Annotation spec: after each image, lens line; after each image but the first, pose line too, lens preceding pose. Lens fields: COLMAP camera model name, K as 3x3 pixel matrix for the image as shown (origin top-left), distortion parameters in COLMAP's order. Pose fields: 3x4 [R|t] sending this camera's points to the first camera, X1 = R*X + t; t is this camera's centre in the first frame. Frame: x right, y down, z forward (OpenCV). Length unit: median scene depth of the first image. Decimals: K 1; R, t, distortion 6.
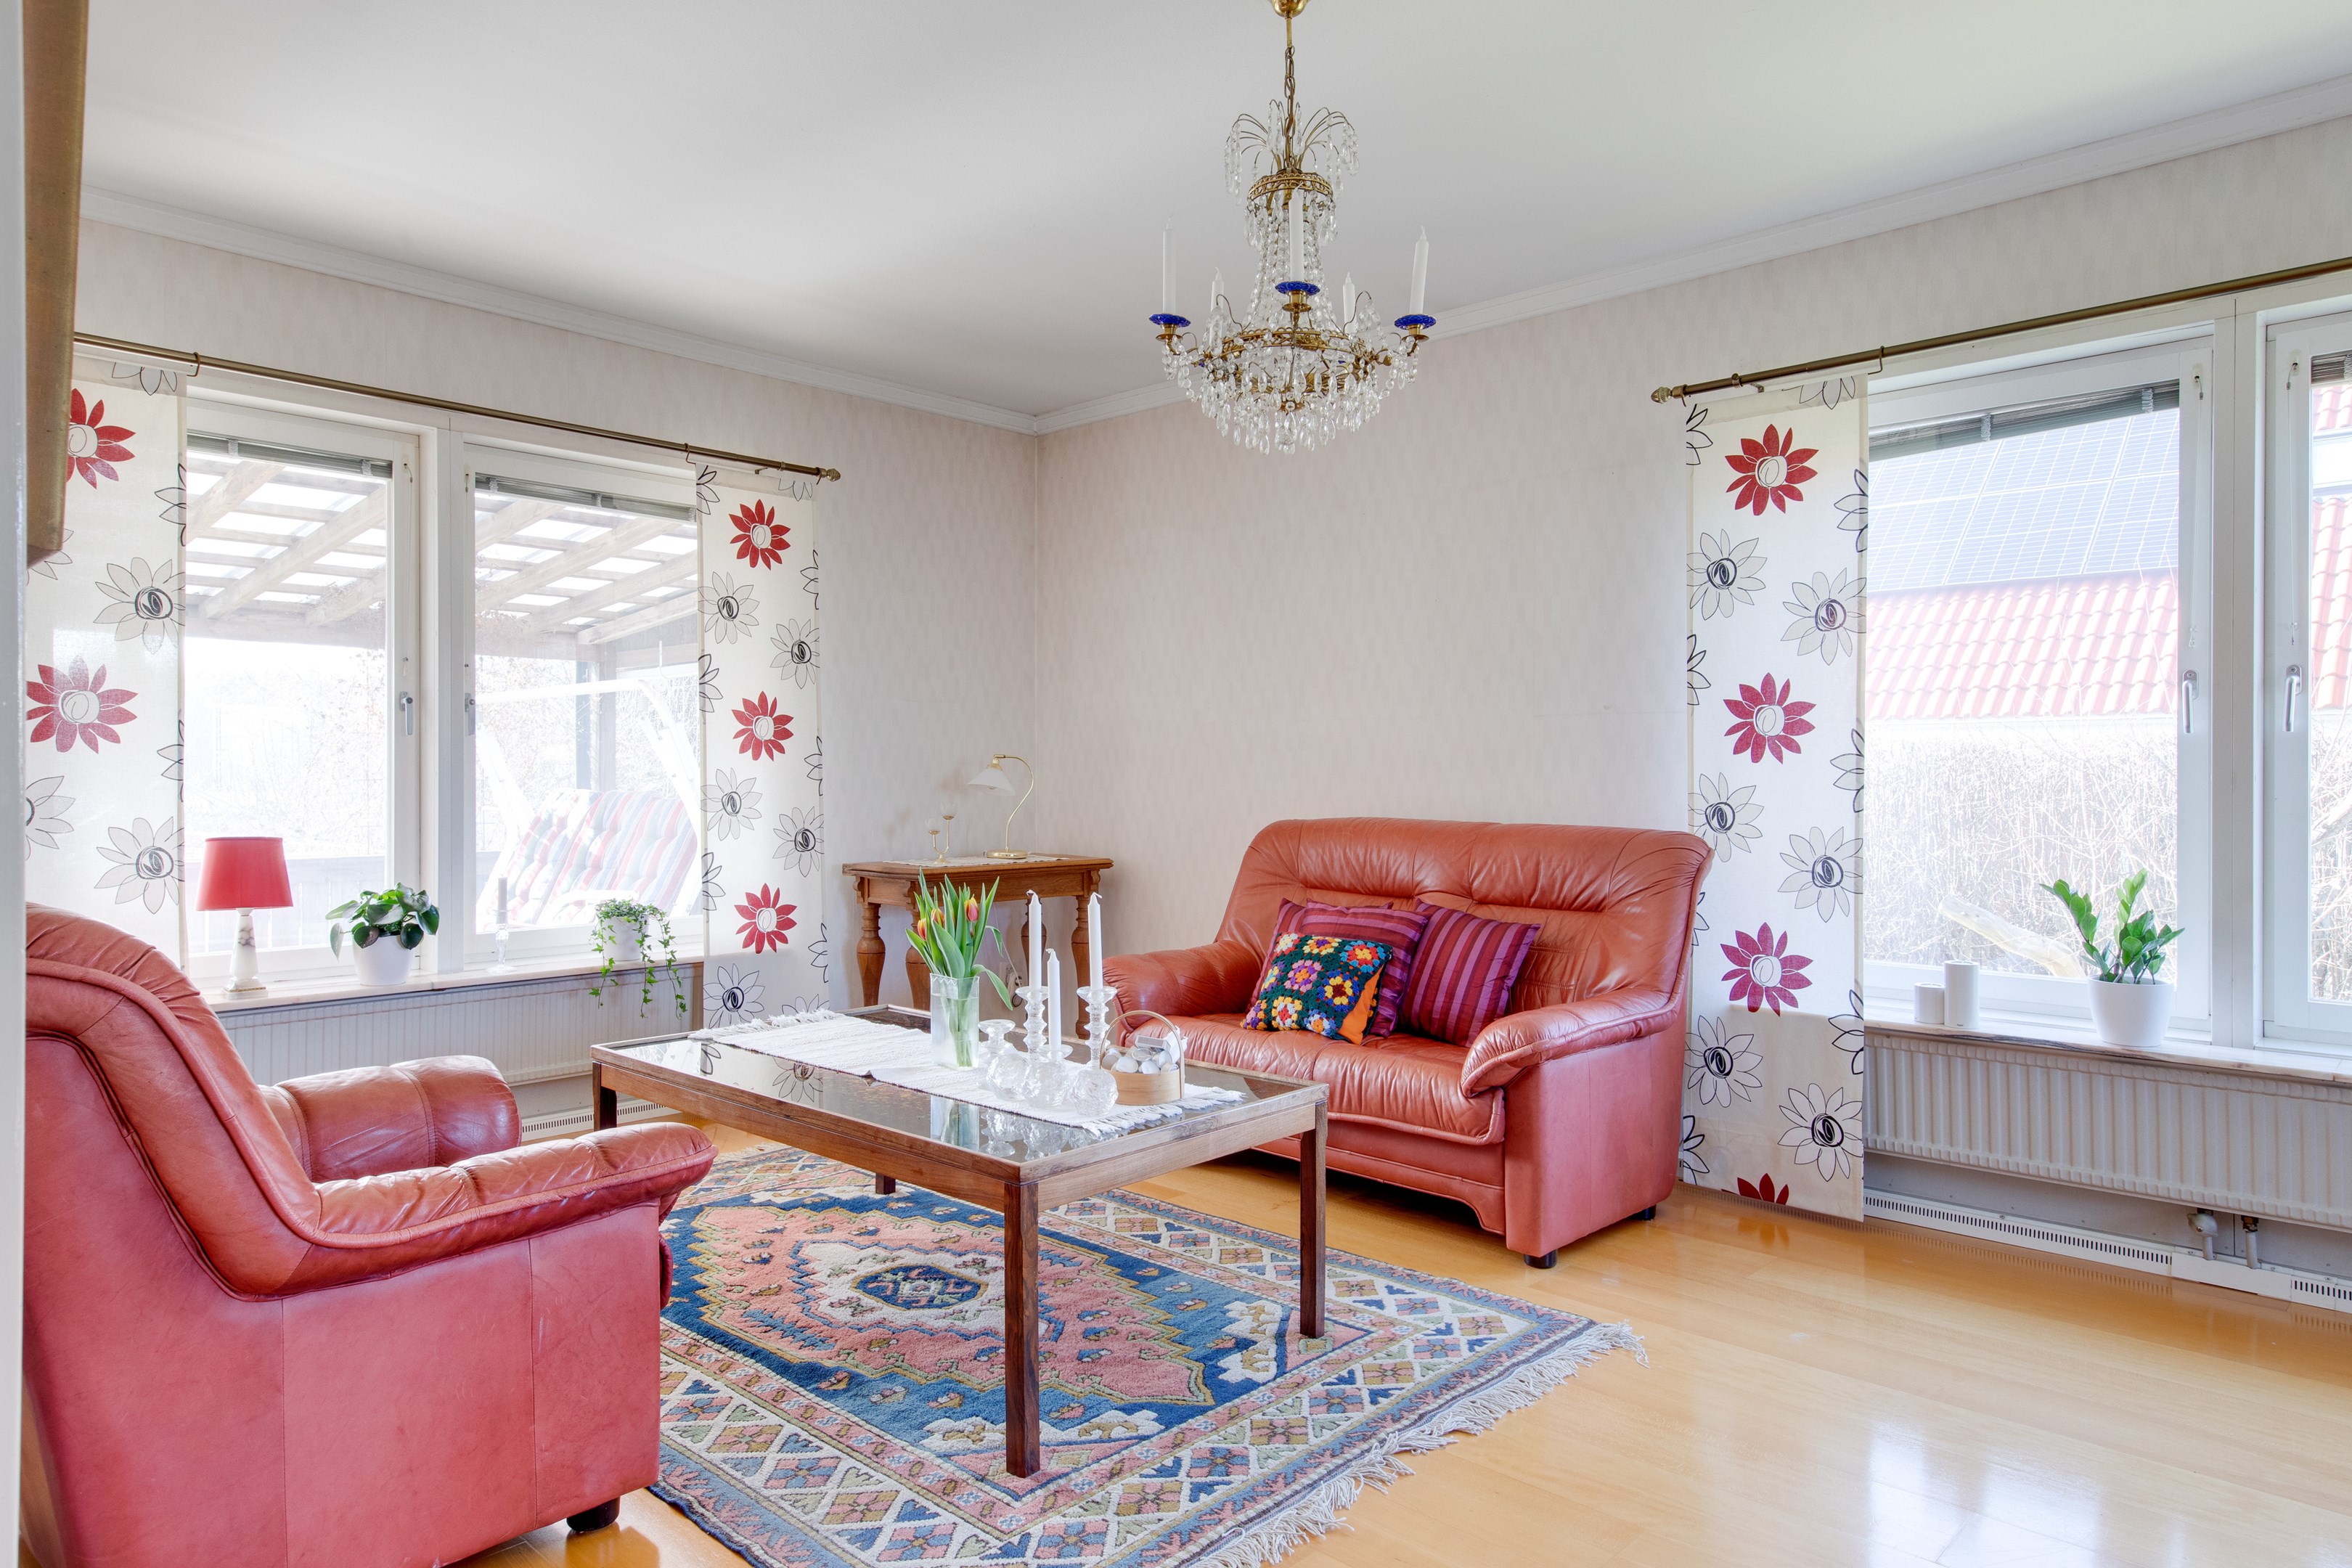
lens RADIAL K [[1467.9, 0, 1176.0], [0, 1467.9, 784.0], [0, 0, 1]] dist [0.026242, -0.005506]
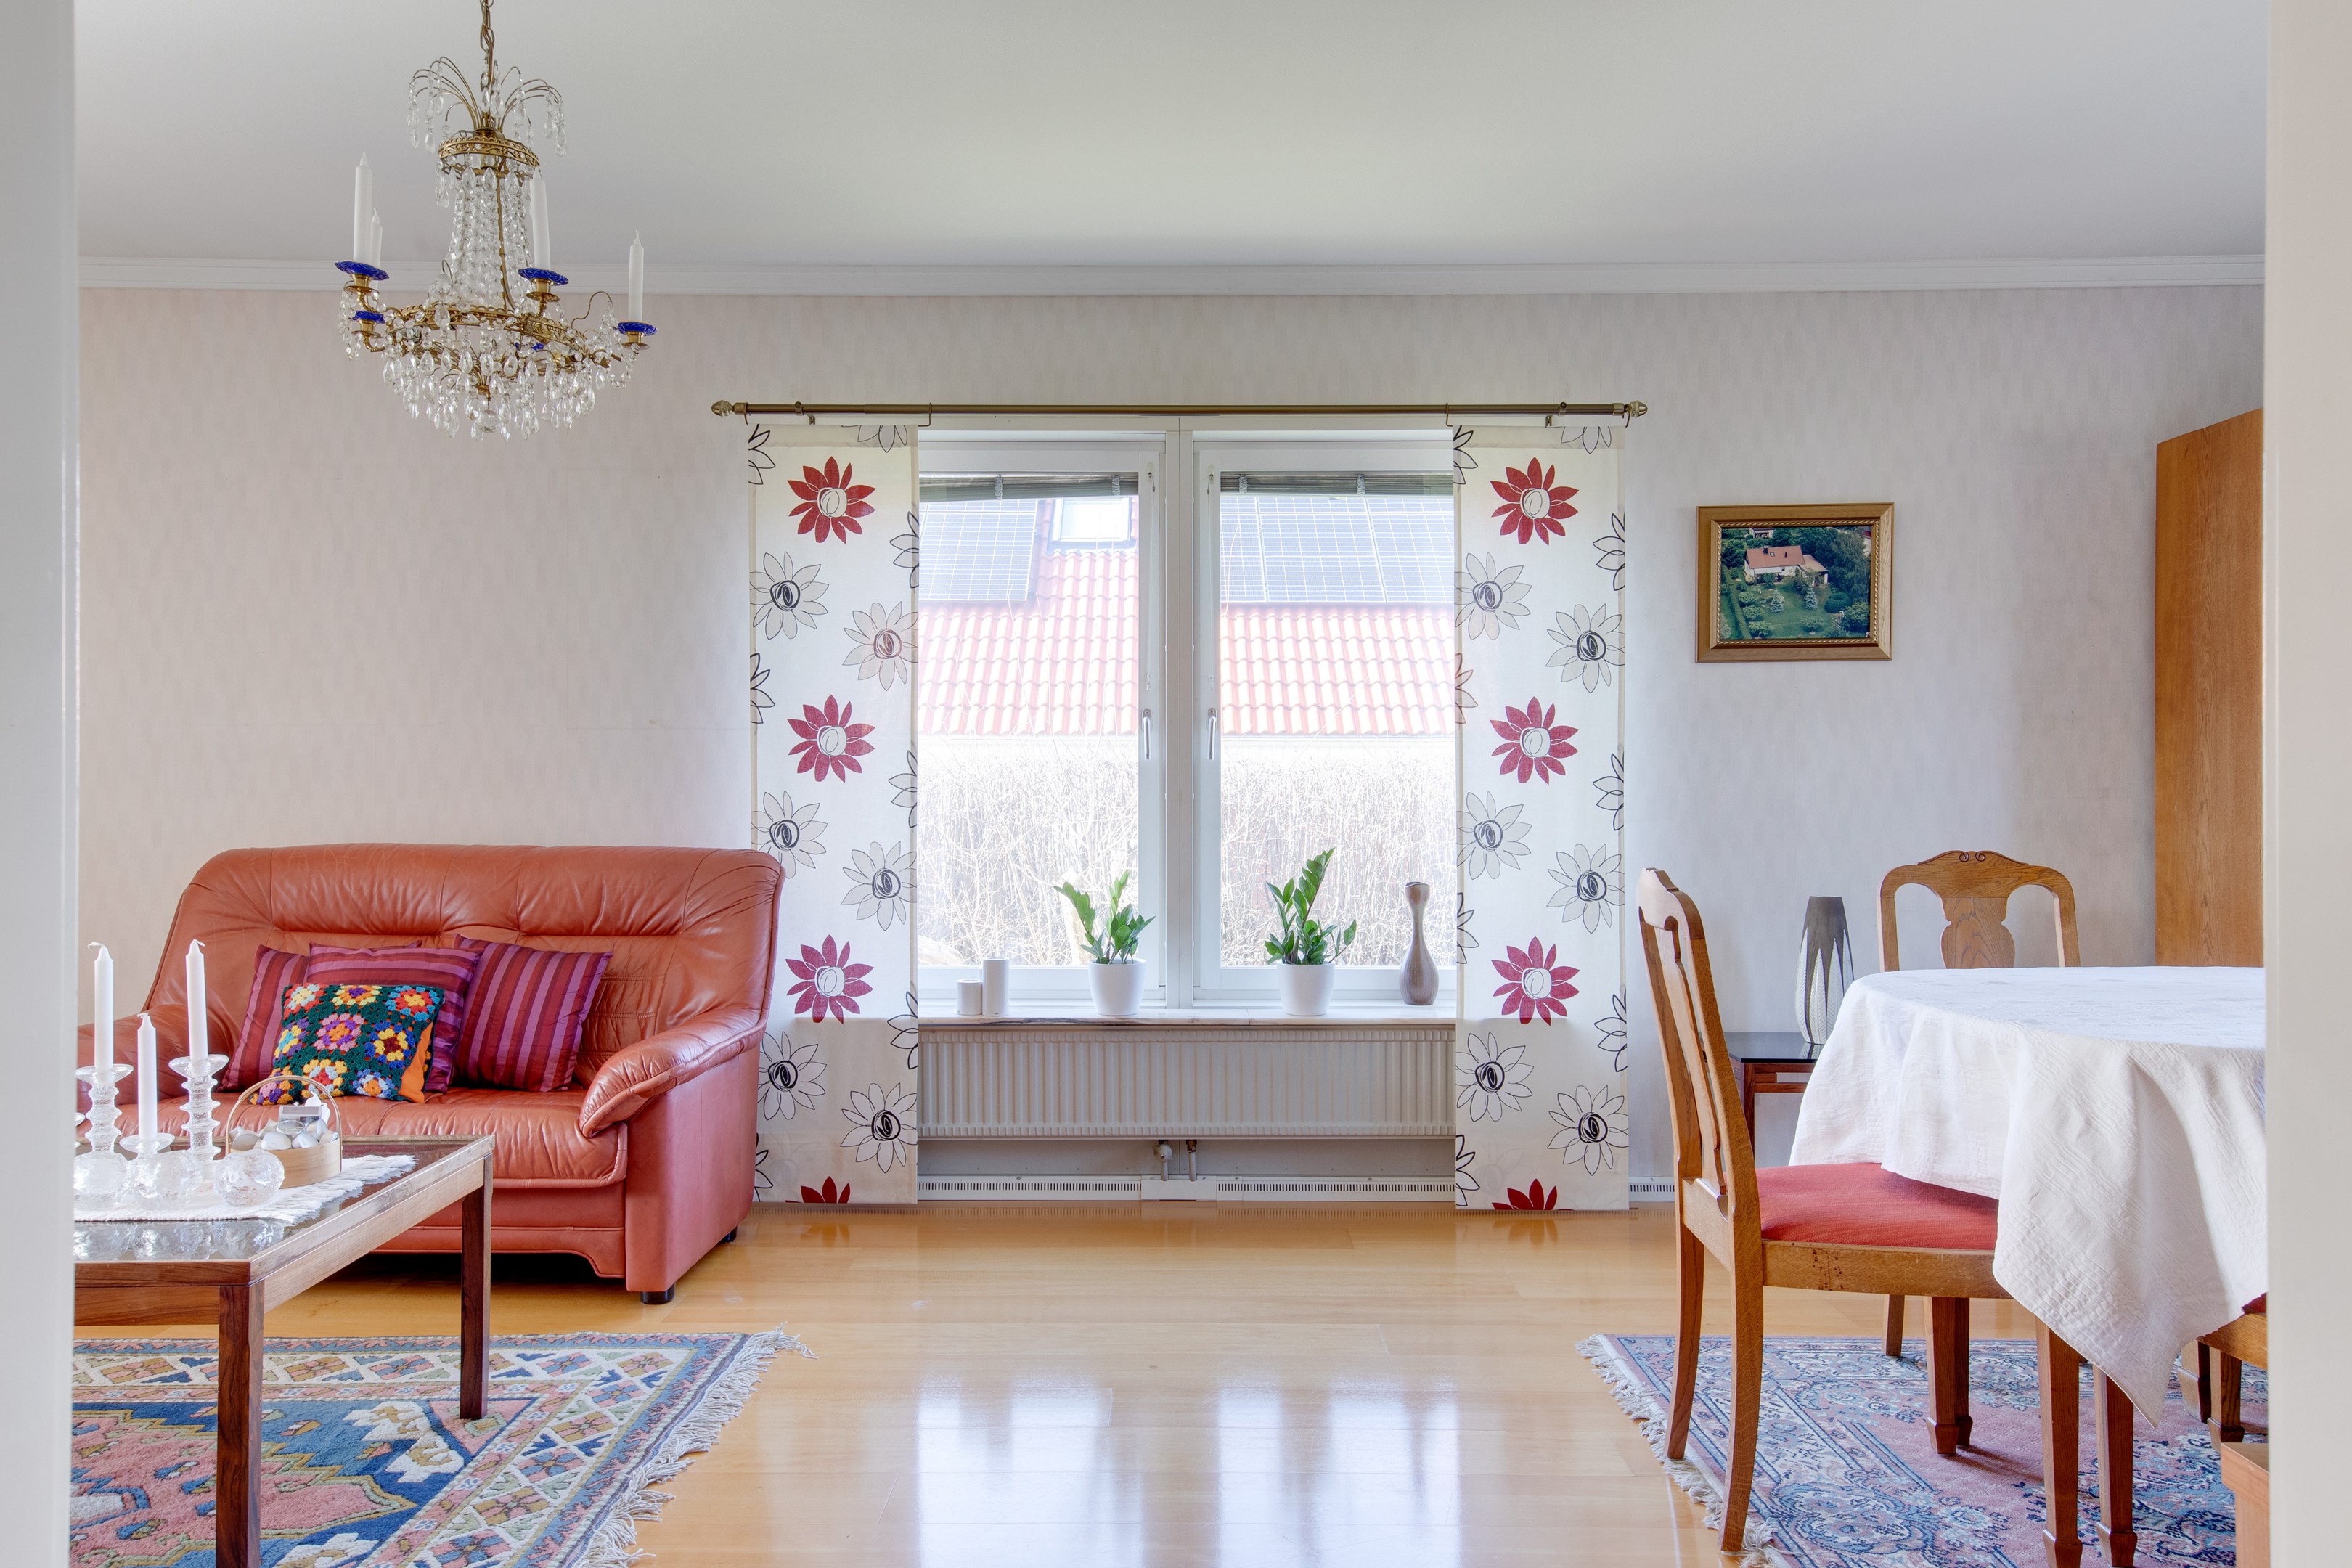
lens RADIAL K [[1796.4, 0, 1176.0], [0, 1796.4, 784.0], [0, 0, 1]] dist [0.022421, 0.001972]
pose [[0.709894, 0.003485, 0.704300, -0.332502], [0.003239, 0.999961, -0.008213, -0.001303], [-0.704301, 0.008111, 0.709855, -0.075820]]
